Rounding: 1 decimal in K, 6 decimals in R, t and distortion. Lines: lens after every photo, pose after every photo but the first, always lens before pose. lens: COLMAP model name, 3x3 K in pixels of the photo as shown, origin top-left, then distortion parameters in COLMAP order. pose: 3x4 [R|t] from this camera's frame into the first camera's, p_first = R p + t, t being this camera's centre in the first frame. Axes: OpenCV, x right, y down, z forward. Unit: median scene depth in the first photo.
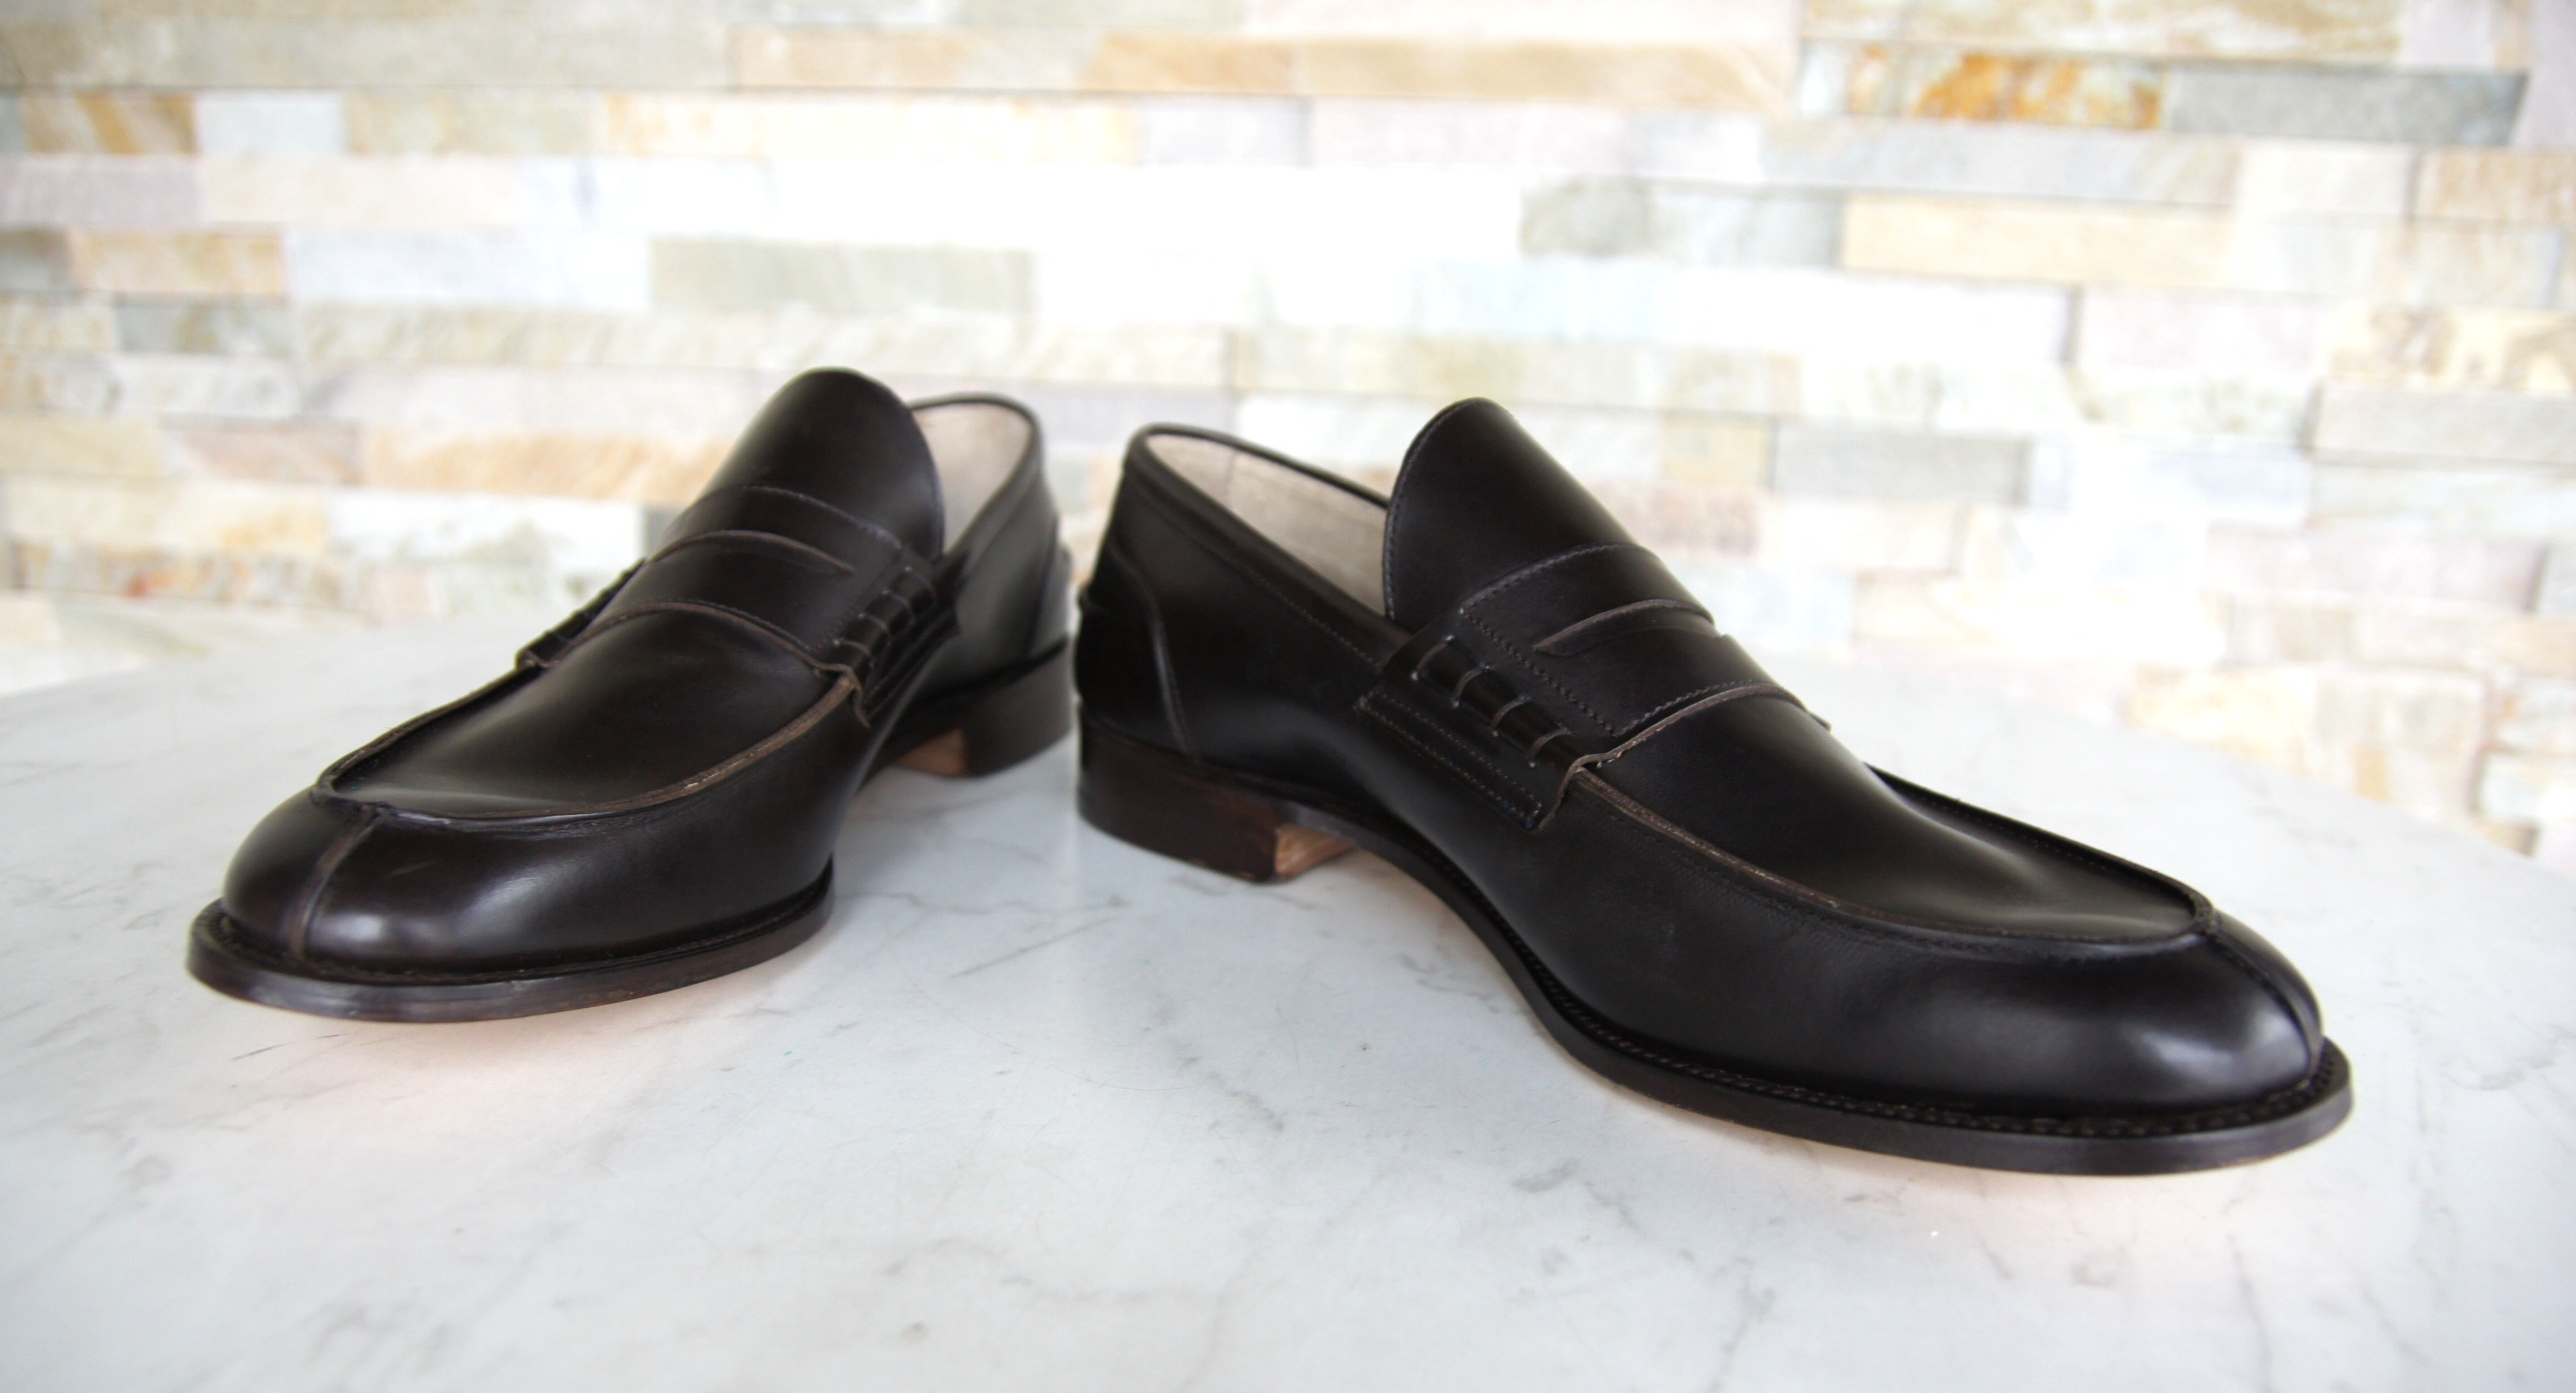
lens RADIAL K [[1817.9, 0, 1281.6], [0, 1817.9, 705.0], [0, 0, 1]] dist [-0.126699, 0.090153]
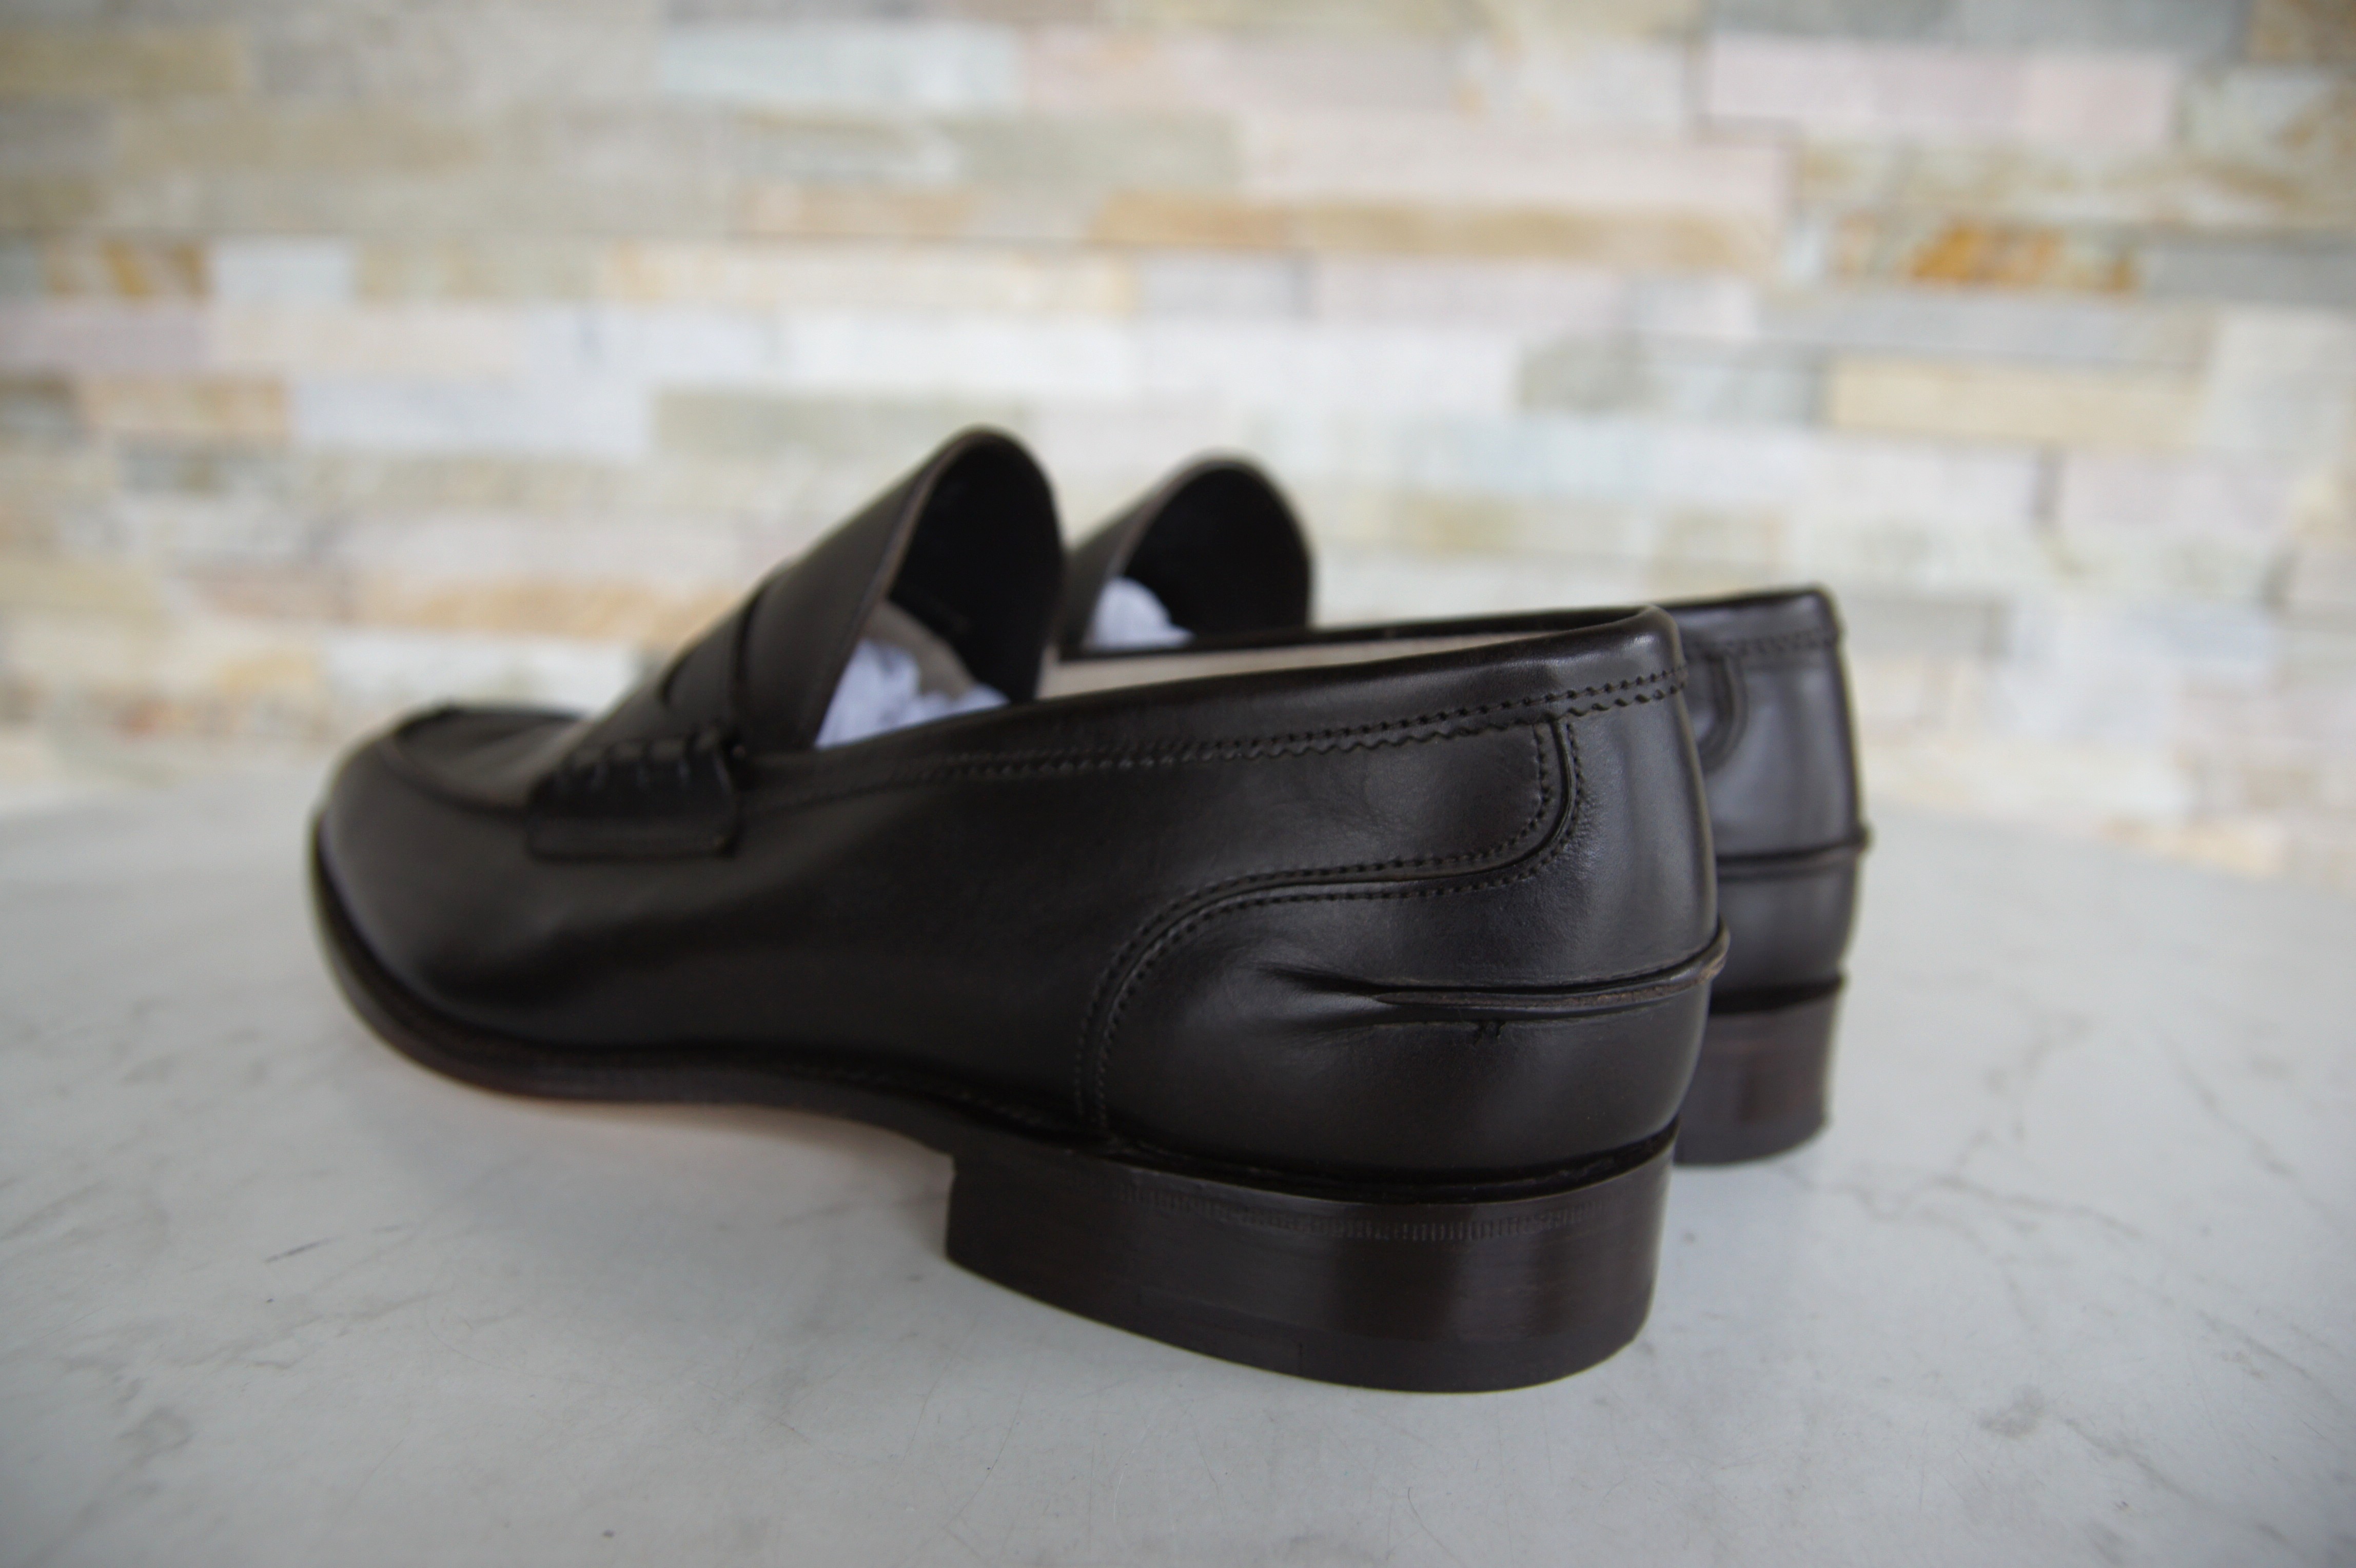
lens RADIAL K [[1626.9, 0, 1178.0], [0, 1626.9, 784.0], [0, 0, 1]] dist [-0.136927, 0.082447]
pose [[0.999787, 0.008614, 0.018761, -0.074475], [-0.007644, 0.998661, -0.051165, 0.008897], [-0.019176, 0.051011, 0.998514, 0.105027]]
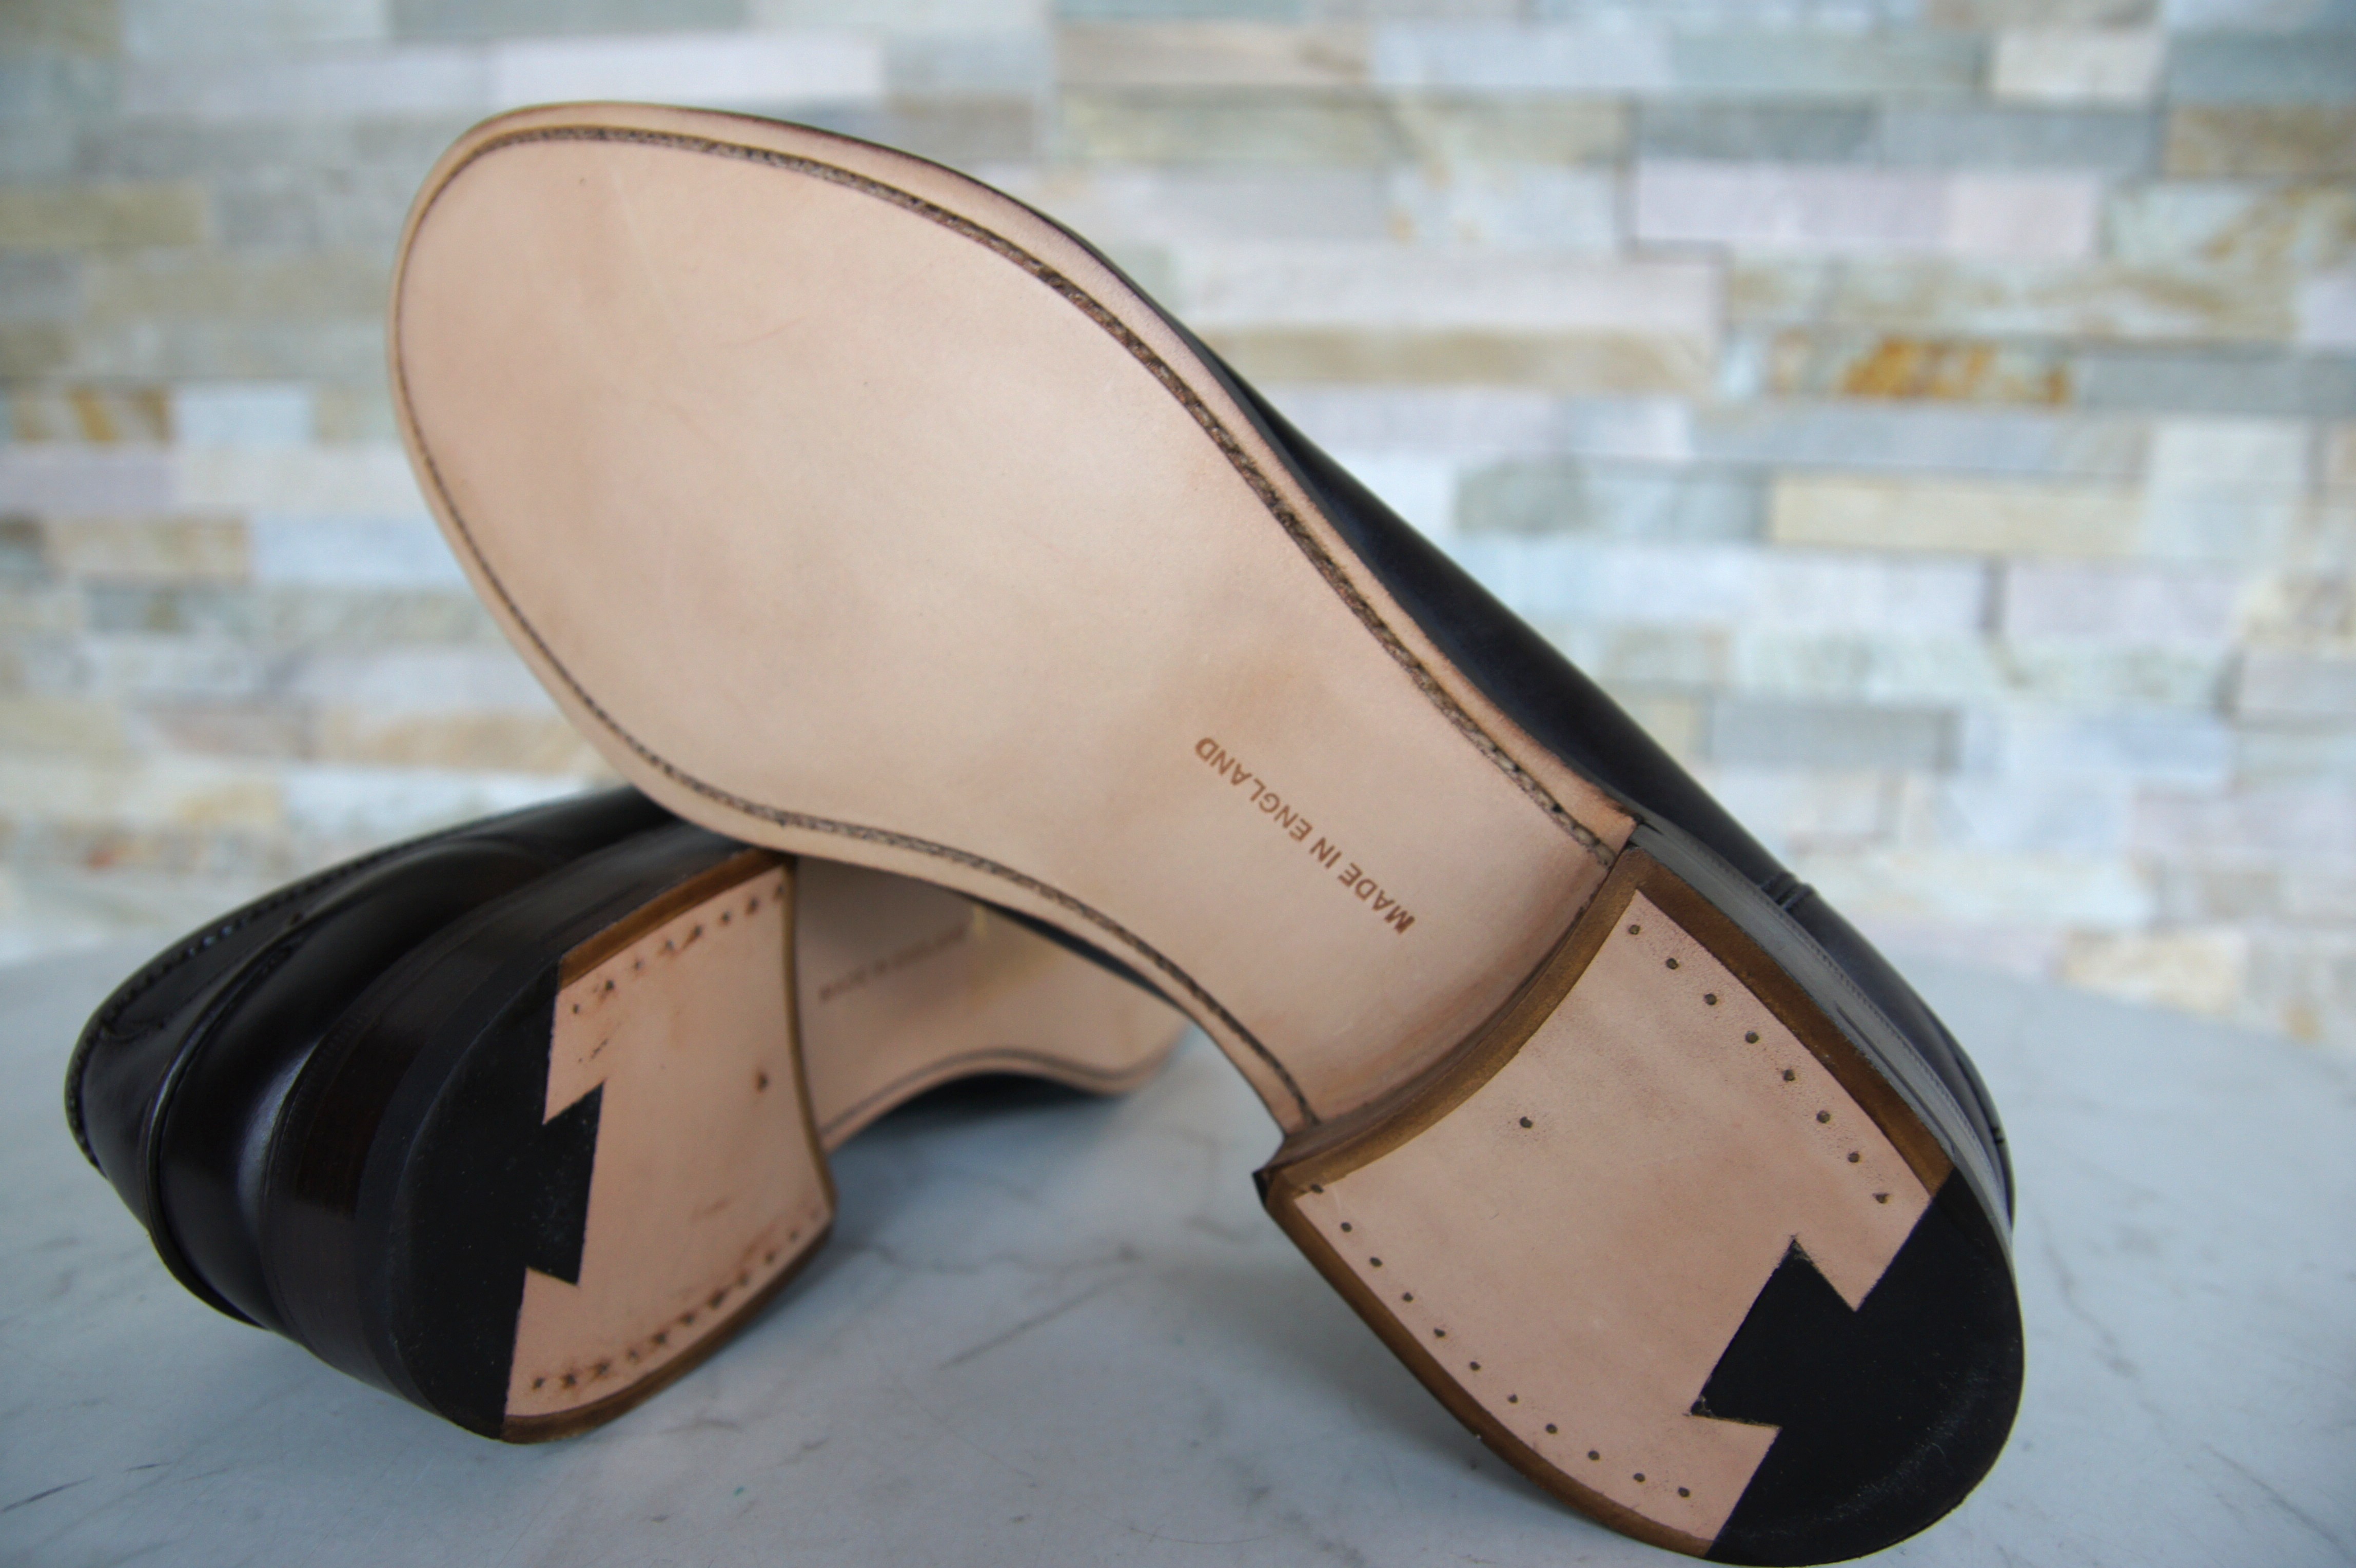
lens RADIAL K [[1626.9, 0, 1178.0], [0, 1626.9, 784.0], [0, 0, 1]] dist [-0.136927, 0.082447]
pose [[0.999954, -0.006532, 0.007007, -0.032235], [0.007242, 0.994270, -0.106650, -0.012395], [-0.006270, 0.106696, 0.994272, 0.105385]]
